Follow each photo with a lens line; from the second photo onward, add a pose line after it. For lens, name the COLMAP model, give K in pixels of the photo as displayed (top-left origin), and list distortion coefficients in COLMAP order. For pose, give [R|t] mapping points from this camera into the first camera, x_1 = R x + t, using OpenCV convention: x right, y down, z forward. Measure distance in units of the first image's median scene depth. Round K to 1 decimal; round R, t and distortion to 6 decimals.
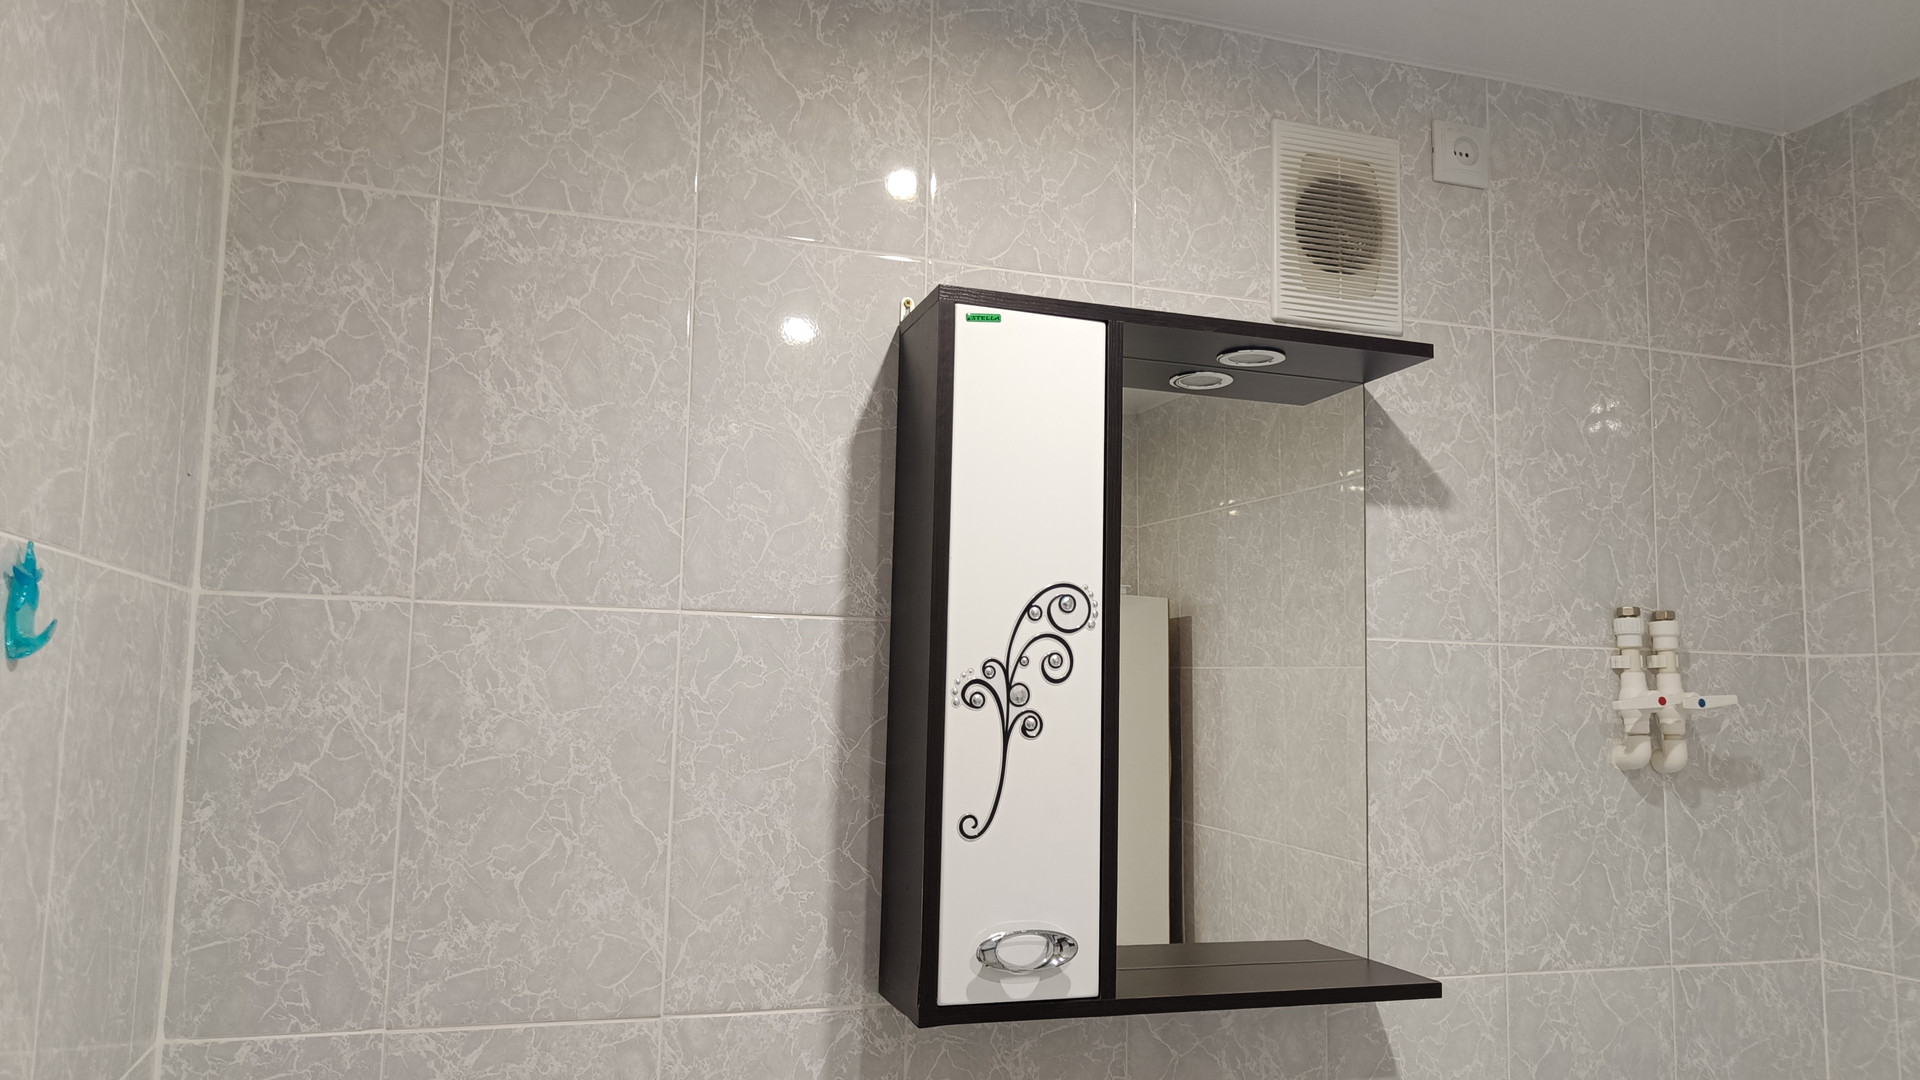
lens RADIAL K [[1339.6, 0, 960.1], [0, 1339.6, 570.1], [0, 0, 1]] dist [0.009351, -0.003980]
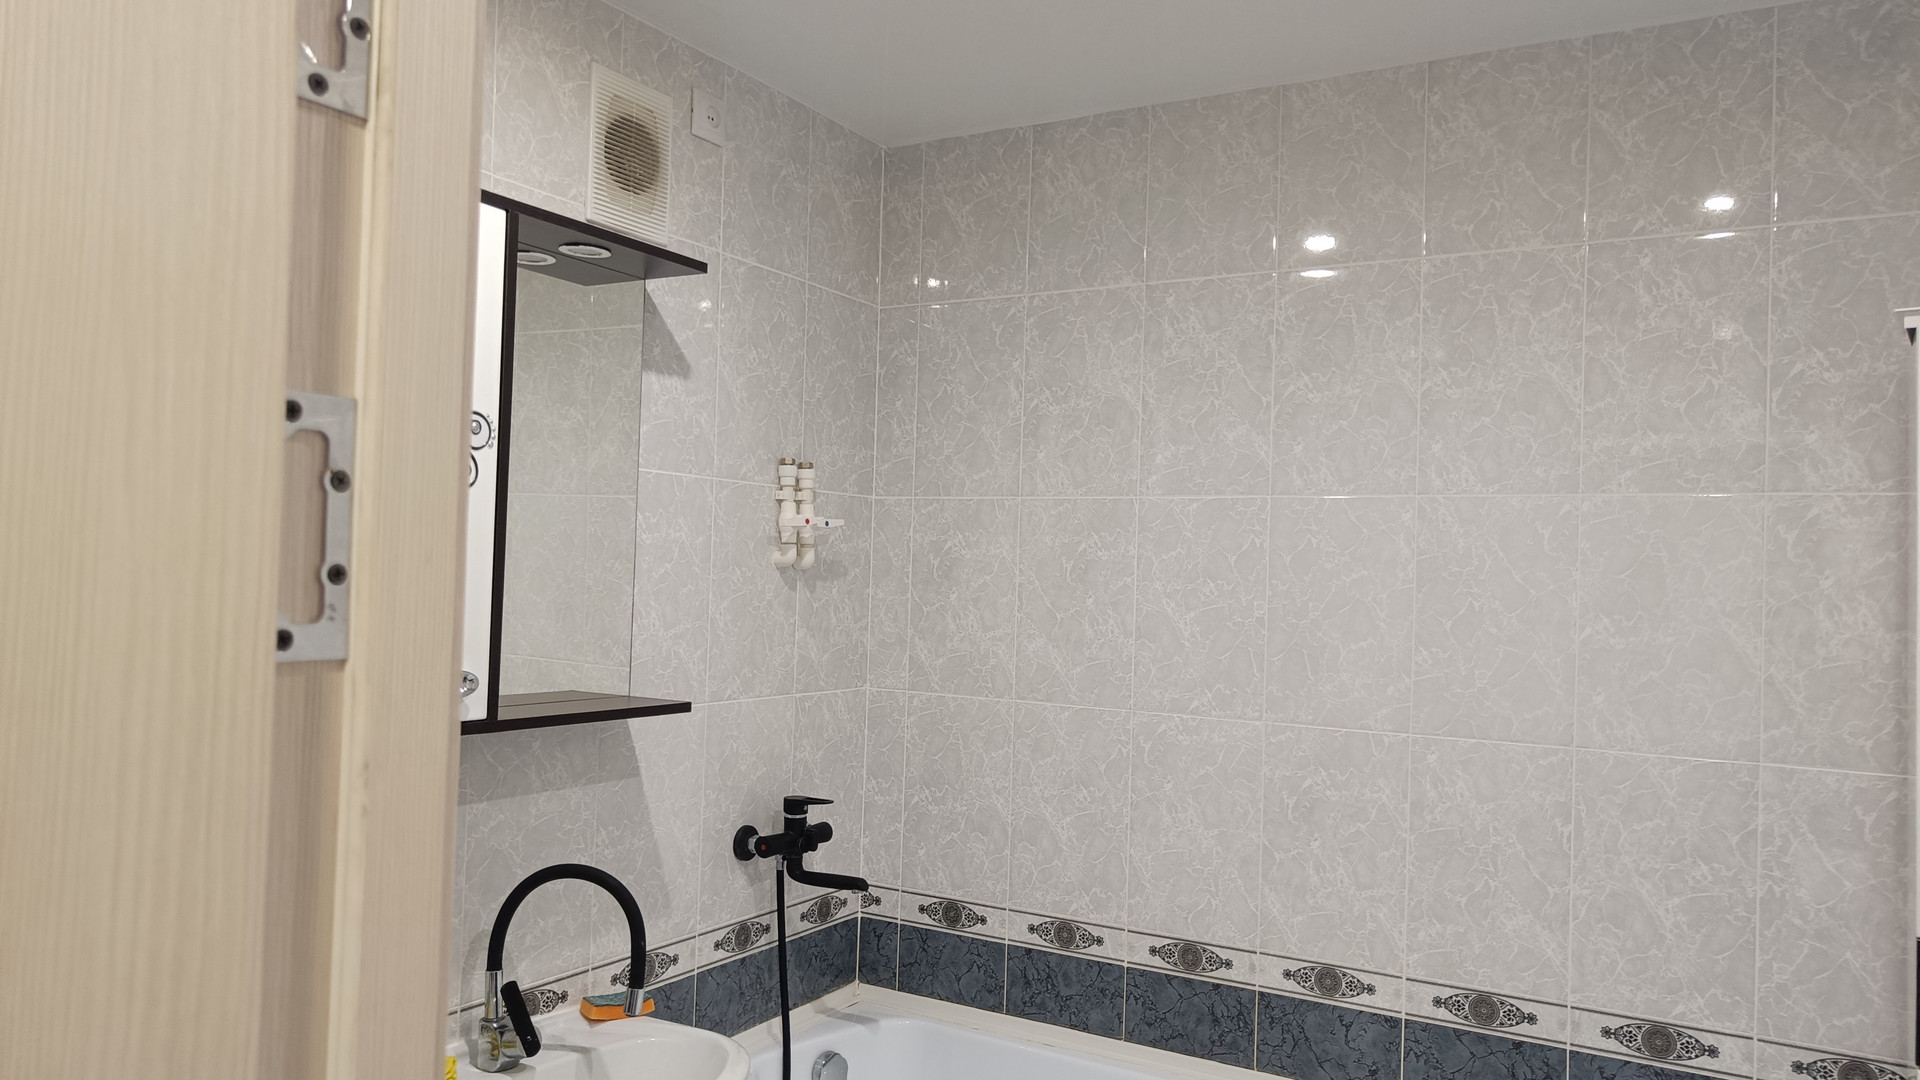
lens RADIAL K [[1339.6, 0, 980.8], [0, 1339.6, 560.1], [0, 0, 1]] dist [0.009351, -0.003980]
pose [[0.738422, 0.012829, 0.674216, -0.358319], [-0.086804, 0.993309, 0.076169, 0.009031], [-0.668728, -0.114770, 0.734596, -0.253337]]
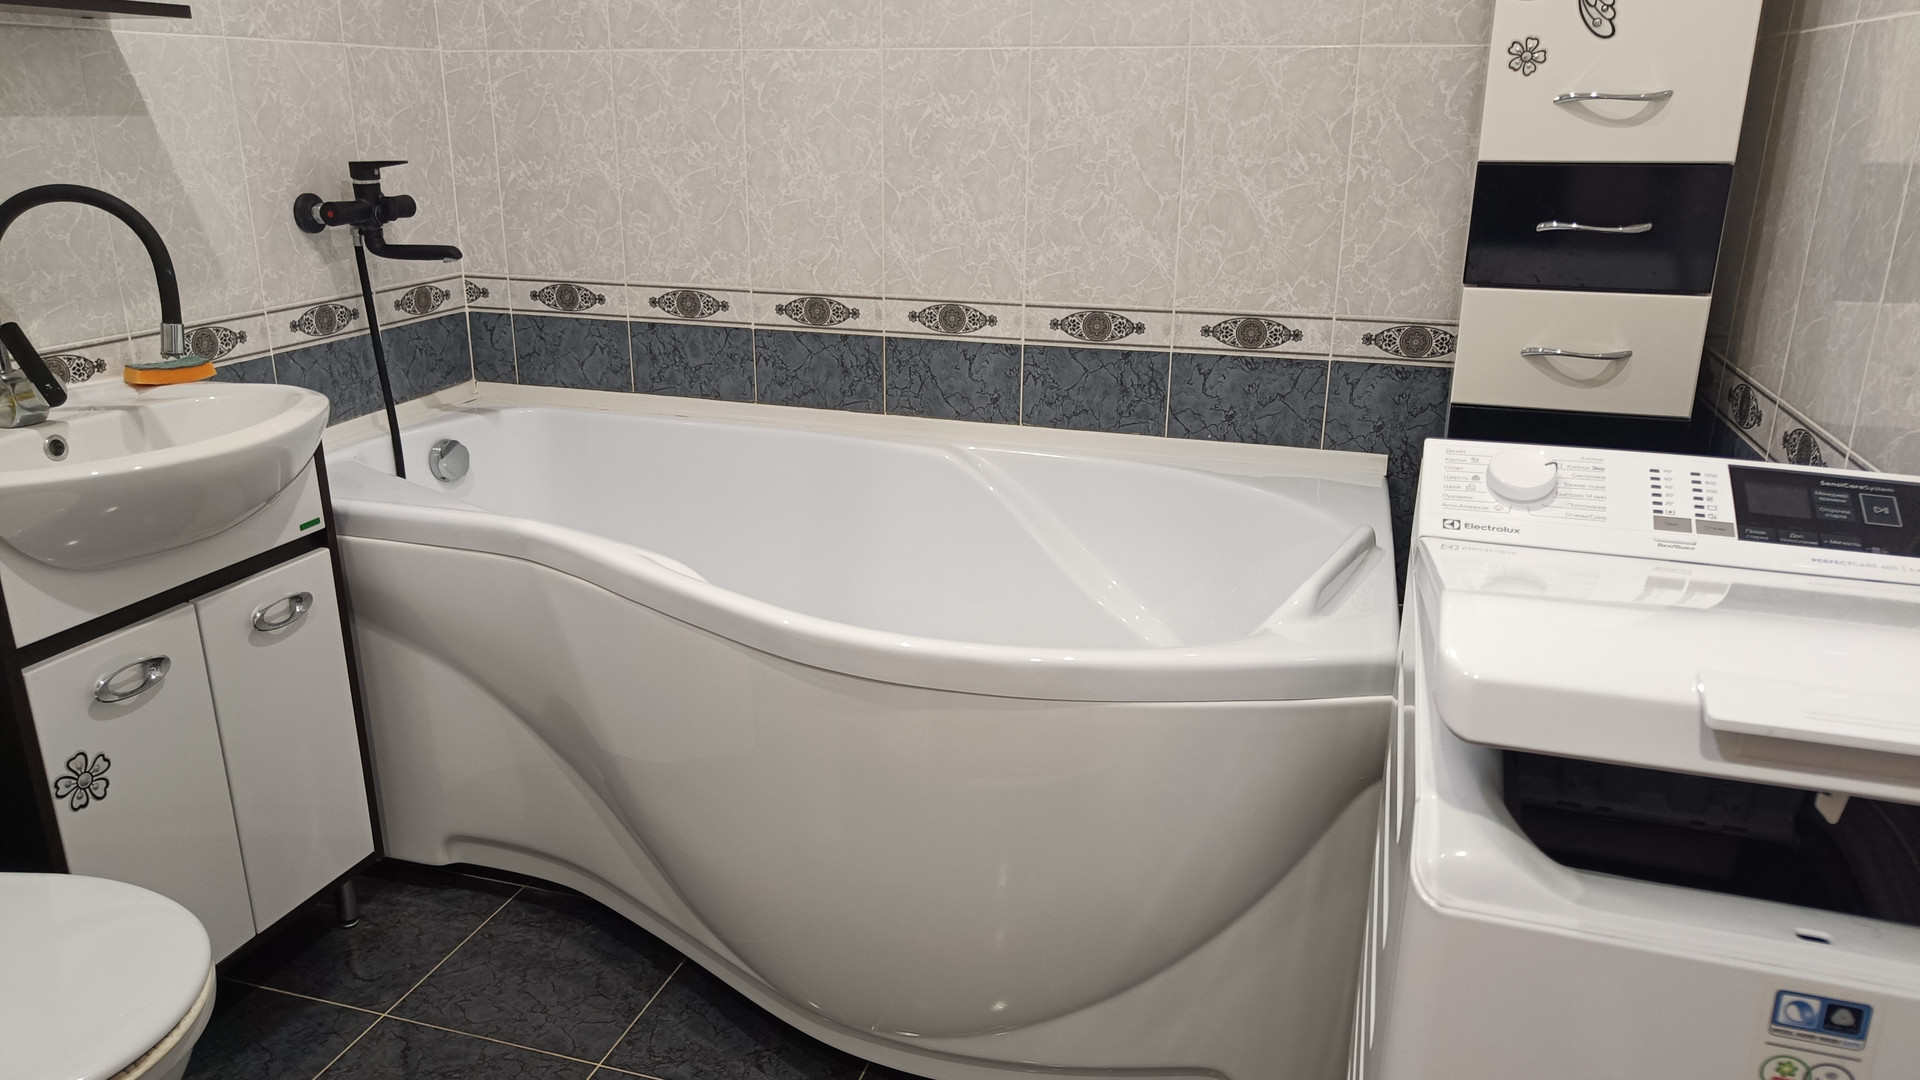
lens RADIAL K [[1339.6, 0, 953.6], [0, 1339.6, 537.6], [0, 0, 1]] dist [0.009351, -0.003980]
pose [[0.566963, -0.267536, 0.779088, -0.293331], [-0.083601, 0.922218, 0.377525, 0.205971], [-0.819490, -0.279175, 0.500497, -0.285310]]
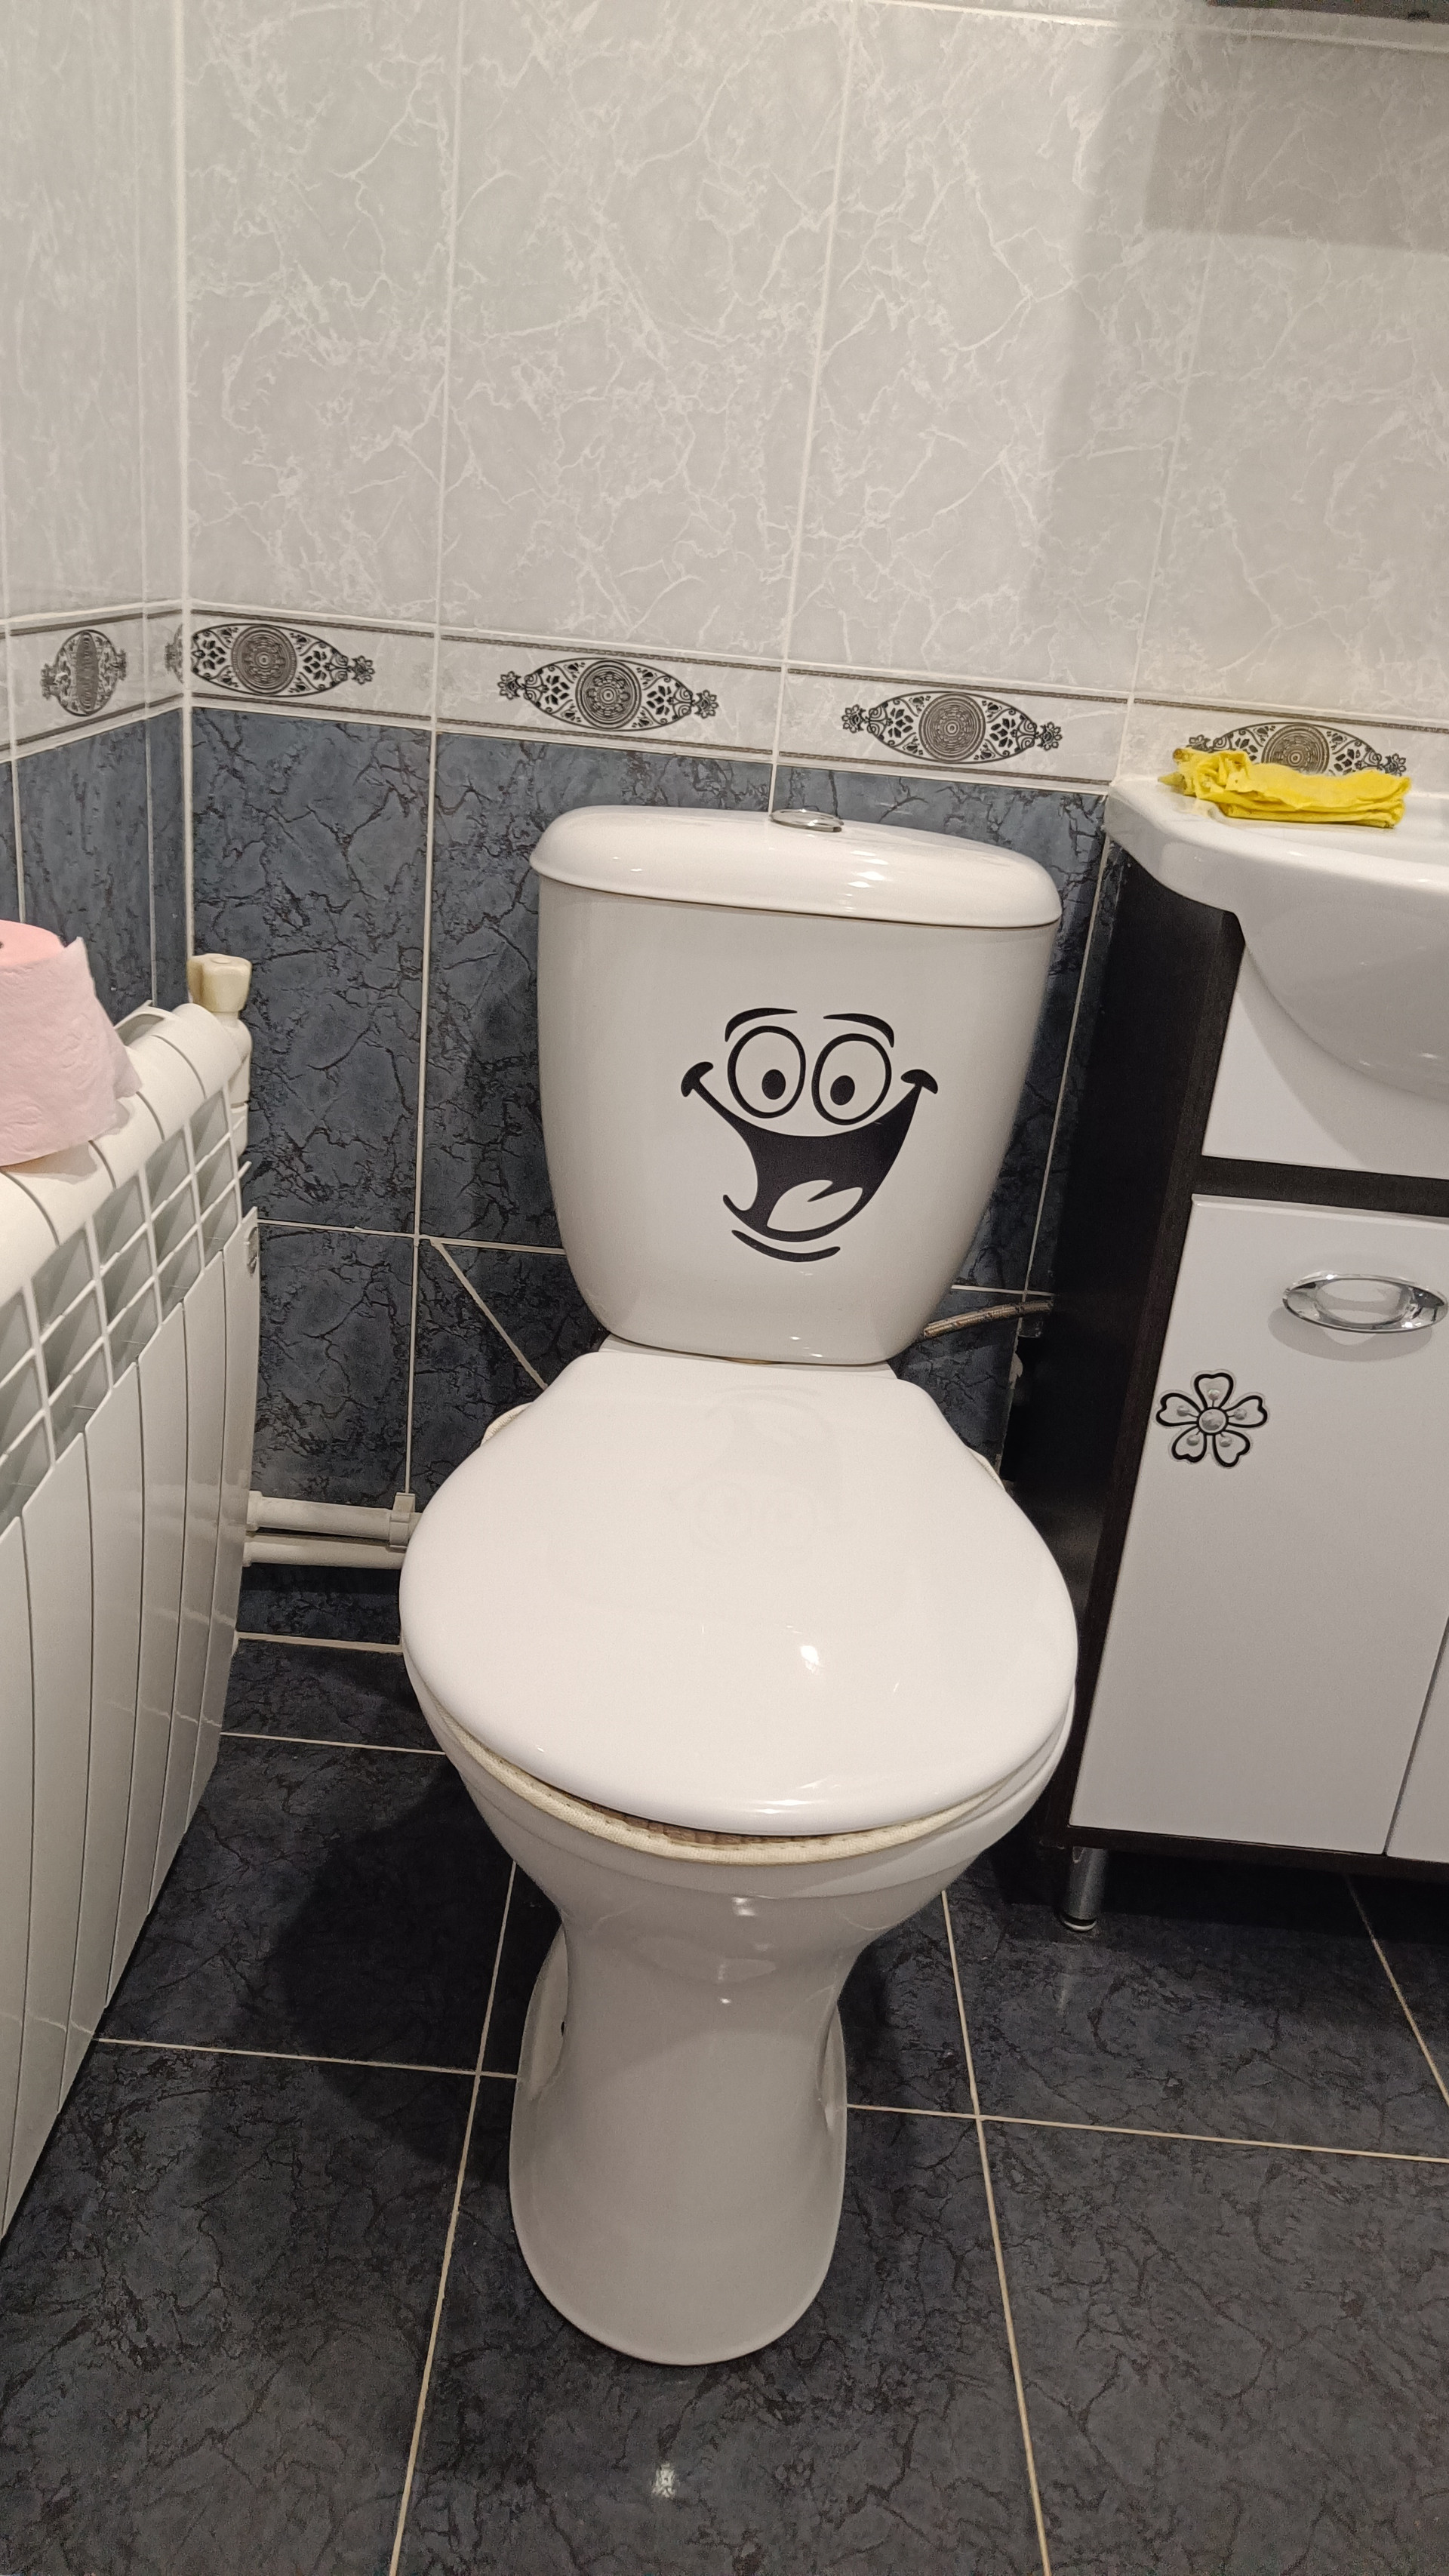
lens RADIAL K [[1797.2, 0, 665.9], [0, 1797.2, 1264.1], [0, 0, 1]] dist [0.009351, -0.003980]
pose [[0.938519, 0.183314, -0.292538, 0.046399], [-0.031379, 0.889166, 0.456508, 0.392443], [0.343799, -0.419262, 0.840251, -0.015453]]
